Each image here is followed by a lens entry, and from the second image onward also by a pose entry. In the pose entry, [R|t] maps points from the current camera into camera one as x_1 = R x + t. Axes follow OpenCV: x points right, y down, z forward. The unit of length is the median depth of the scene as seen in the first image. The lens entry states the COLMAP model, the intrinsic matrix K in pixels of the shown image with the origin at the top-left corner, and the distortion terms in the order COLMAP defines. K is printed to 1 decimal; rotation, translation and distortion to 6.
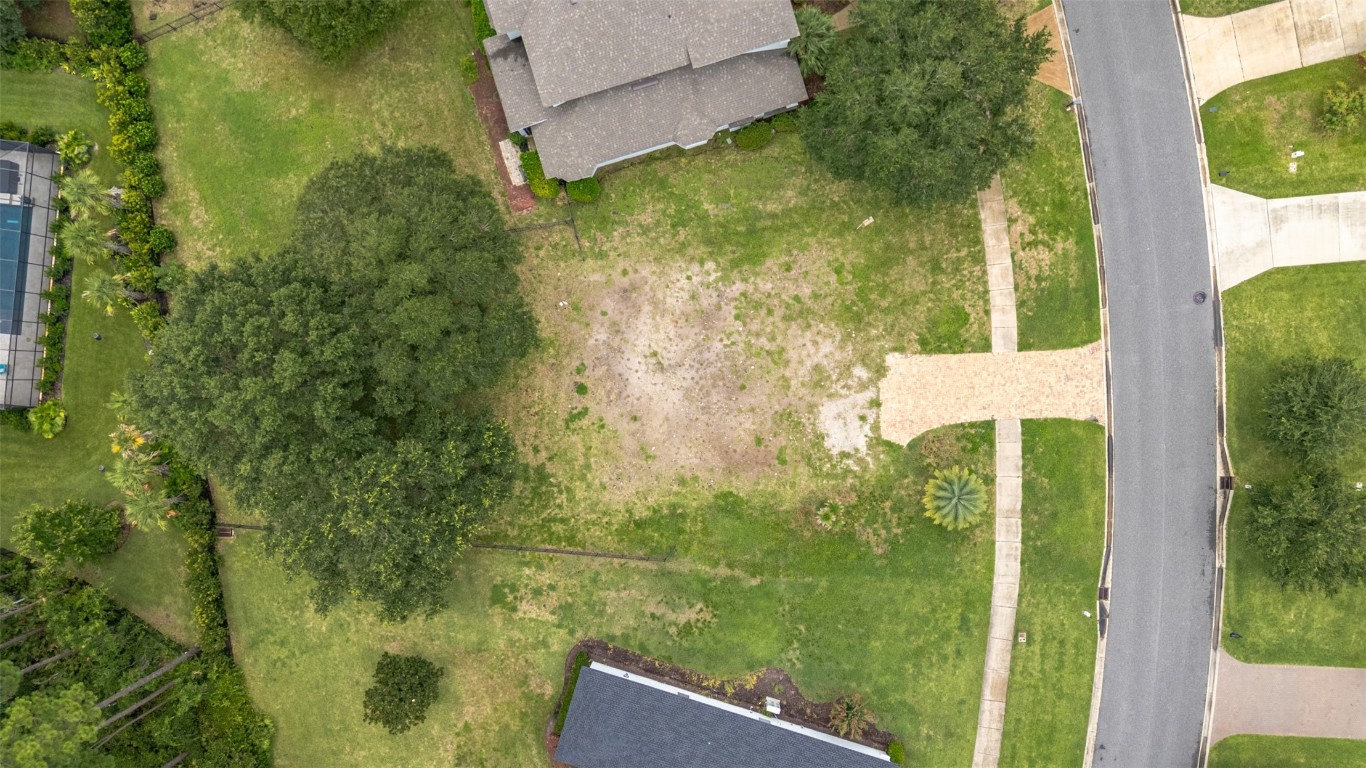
lens RADIAL K [[1001.2, 0, 683.0], [0, 1001.2, 384.0], [0, 0, 1]] dist [0.064189, -0.074026]
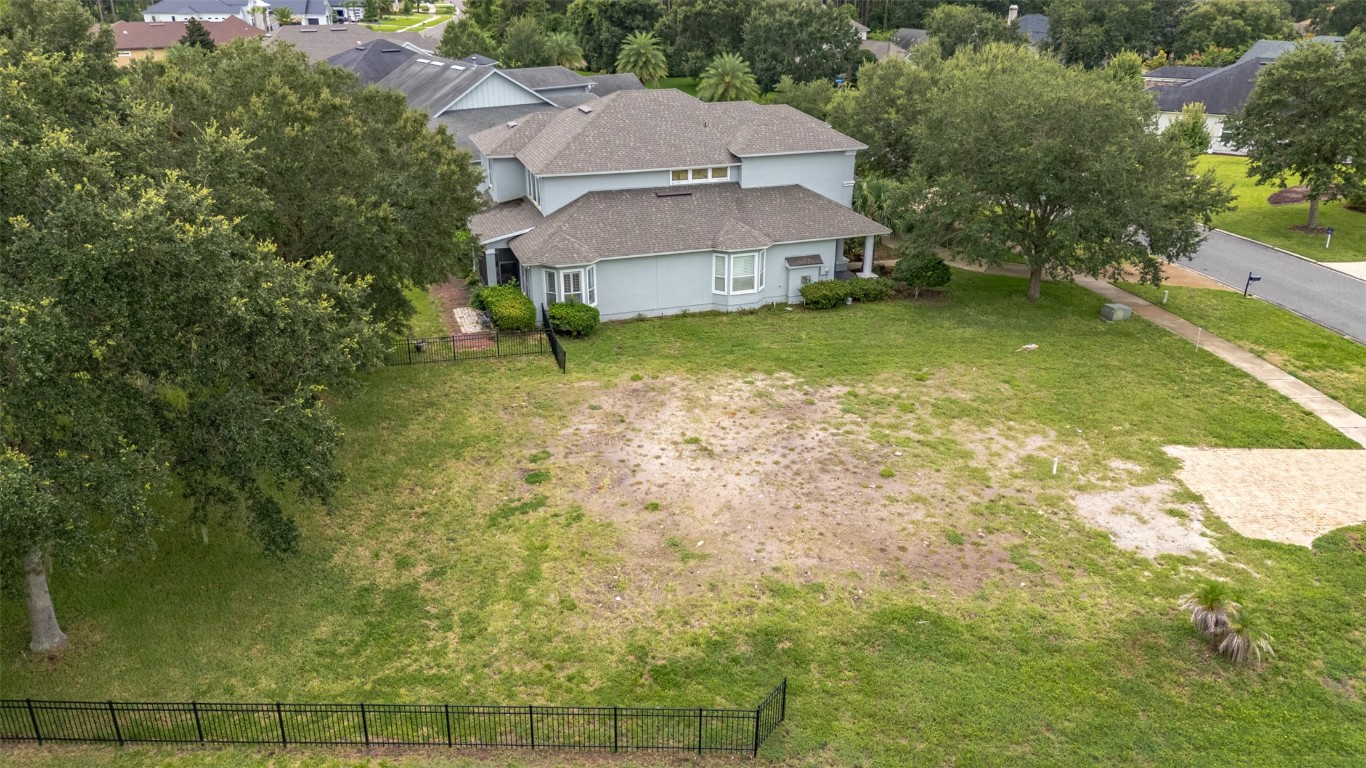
lens RADIAL K [[1001.2, 0, 683.0], [0, 1001.2, 384.0], [0, 0, 1]] dist [0.064189, -0.074026]
pose [[0.999069, 0.016725, 0.039768, -0.053672], [0.030056, 0.391459, -0.919705, 0.410760], [-0.030950, 0.920044, 0.390592, 0.782022]]
